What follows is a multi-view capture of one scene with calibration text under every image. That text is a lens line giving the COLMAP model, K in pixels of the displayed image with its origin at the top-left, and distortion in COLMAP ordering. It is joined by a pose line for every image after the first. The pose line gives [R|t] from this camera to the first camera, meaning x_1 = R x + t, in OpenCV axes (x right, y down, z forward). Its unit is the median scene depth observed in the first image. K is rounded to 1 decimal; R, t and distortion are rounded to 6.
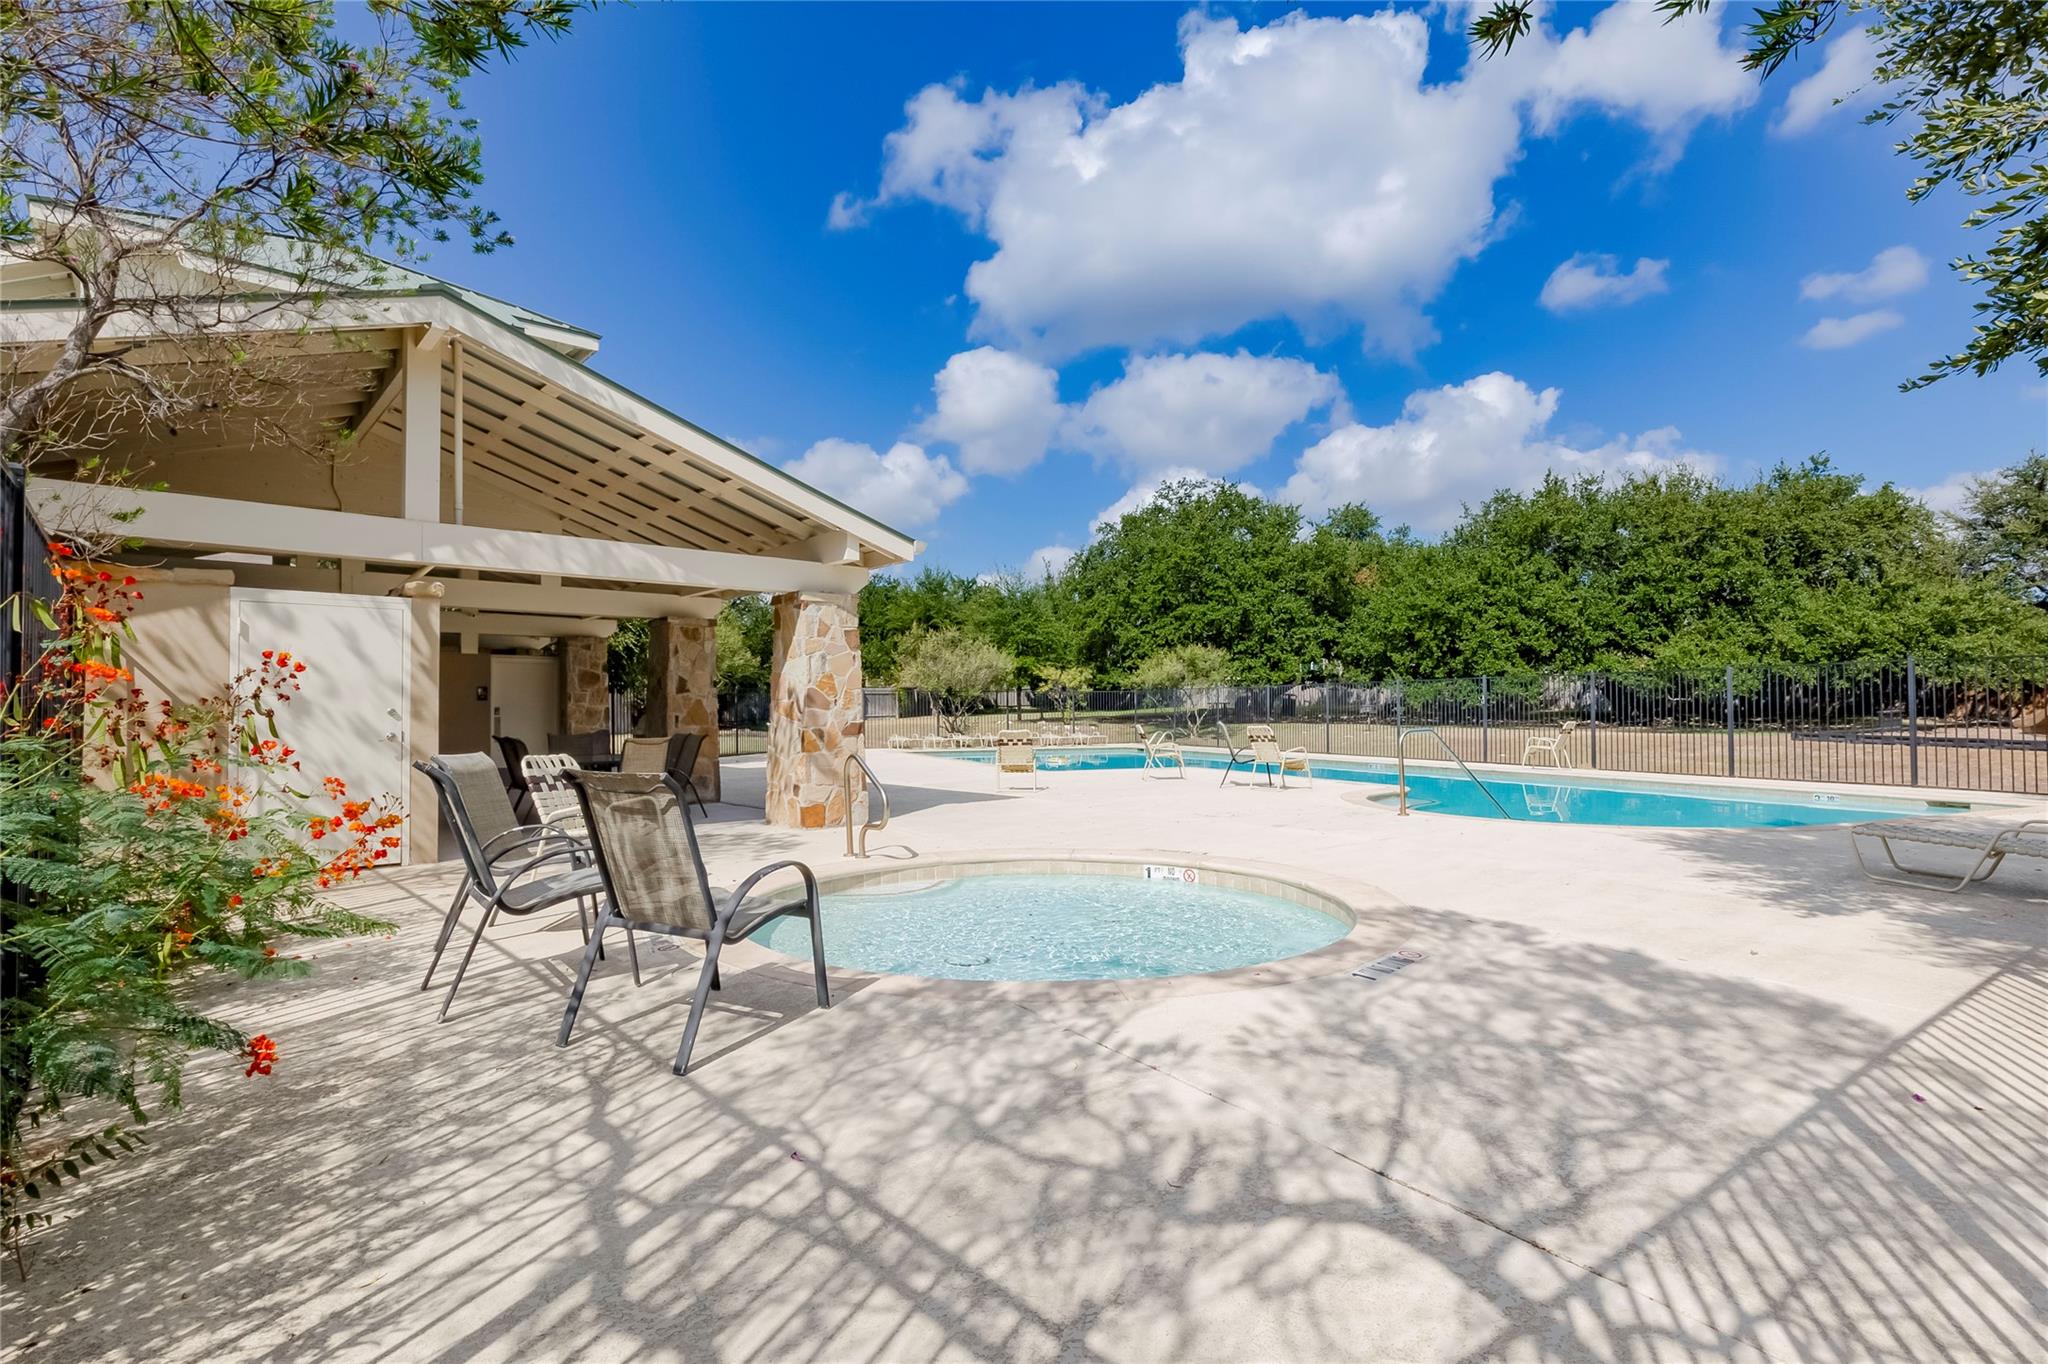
lens RADIAL K [[1034.9, 0, 1024.0], [0, 1034.9, 682.0], [0, 0, 1]] dist [0.000047, -0.000018]
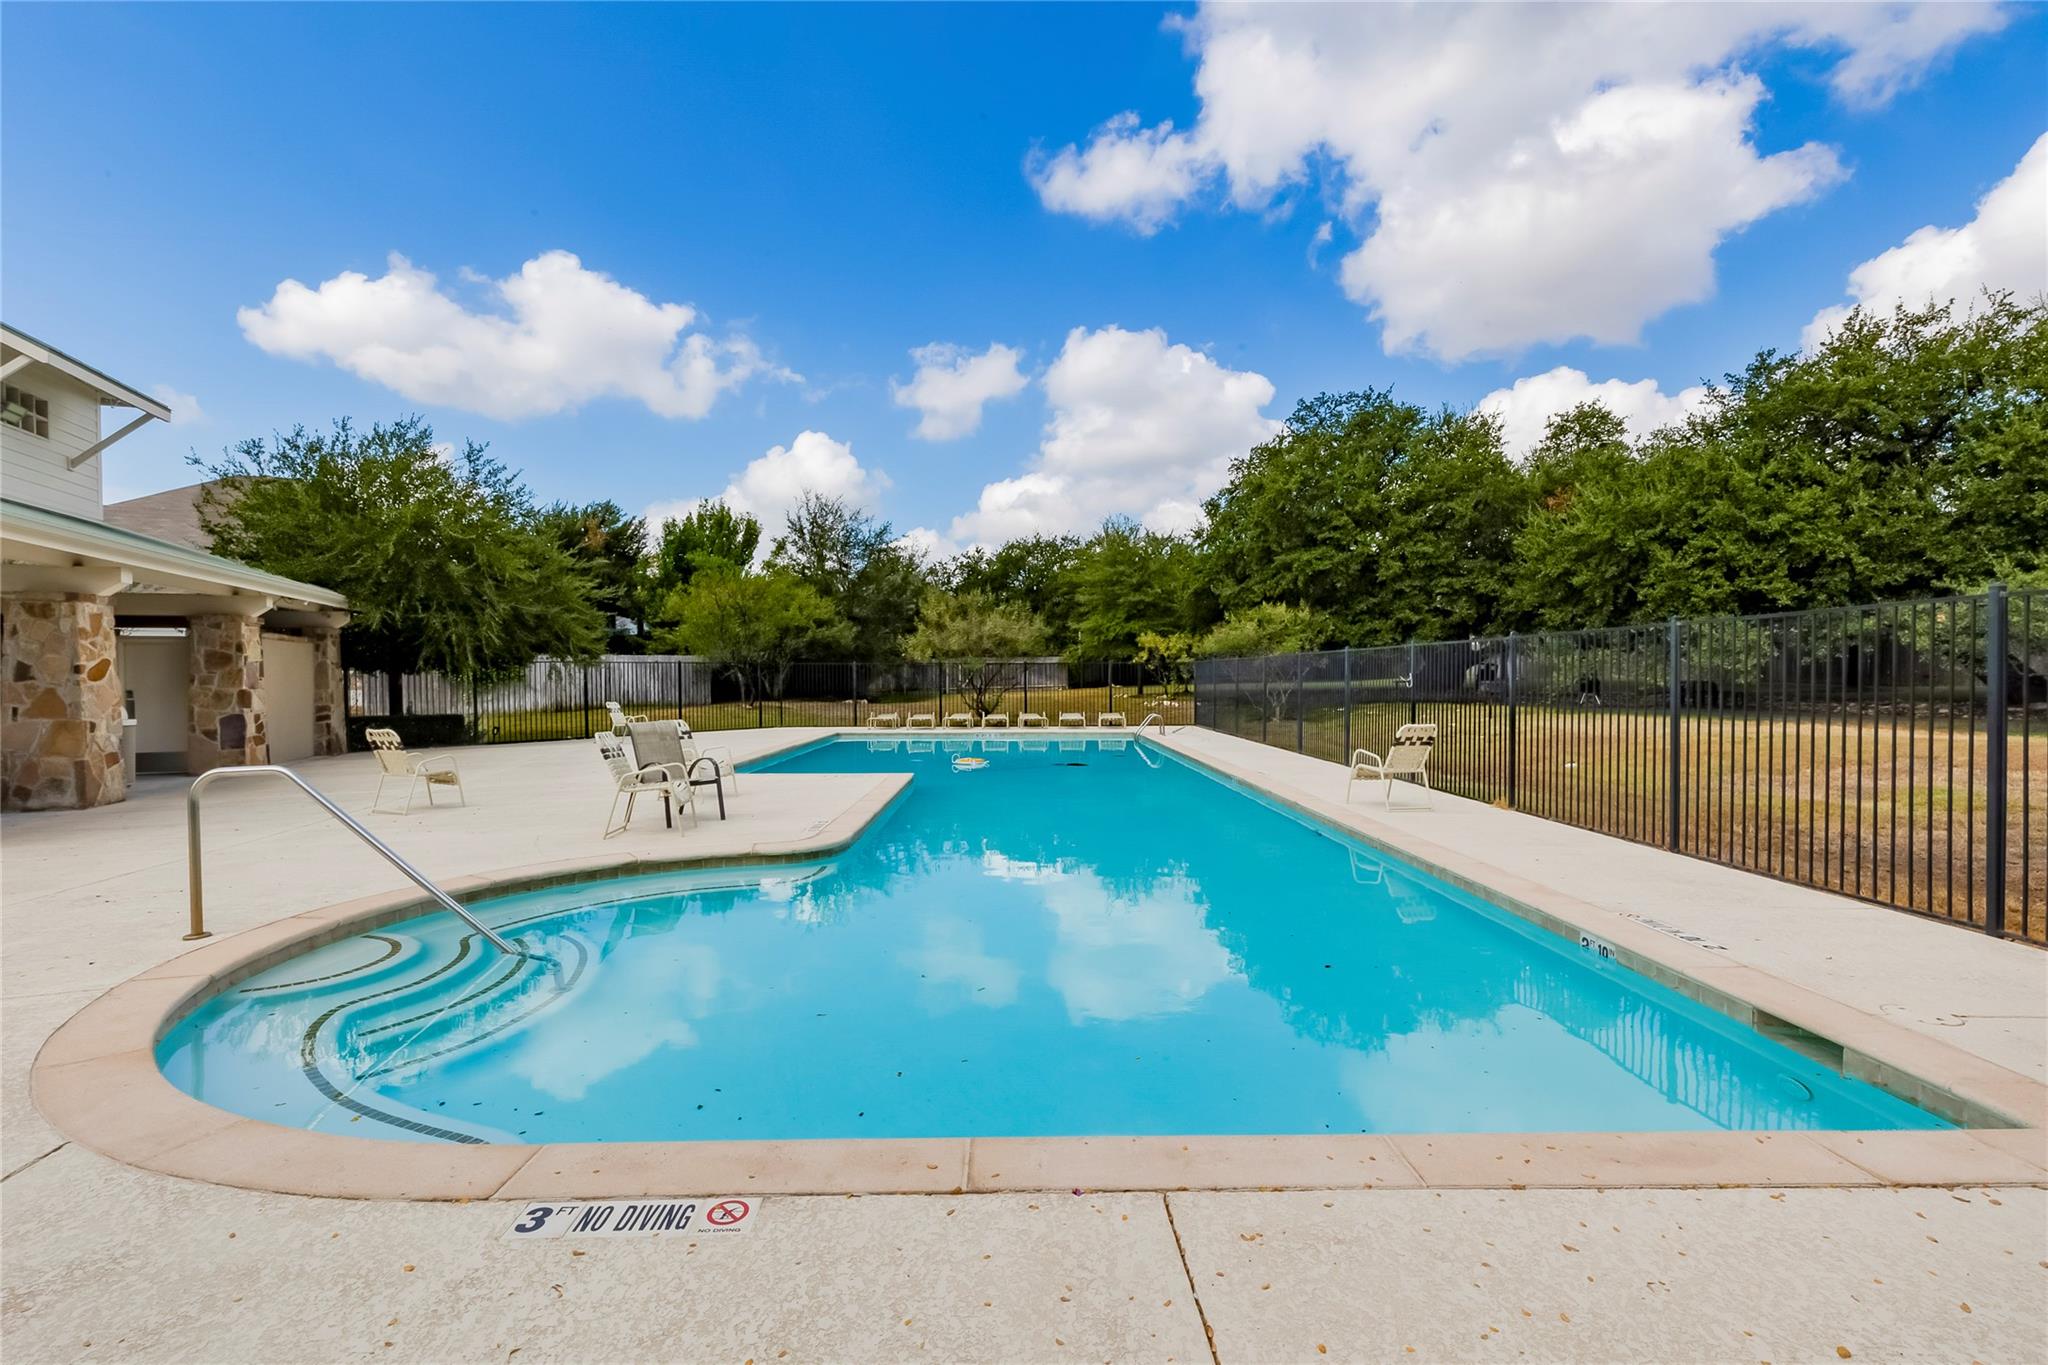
lens RADIAL K [[997.3, 0, 1024.0], [0, 997.3, 682.5], [0, 0, 1]] dist [0.001813, 0.000610]
pose [[0.915465, 0.006147, -0.402350, 0.314401], [0.008336, 0.999379, 0.034236, -0.003837], [0.402310, -0.034696, 0.914846, 0.248530]]
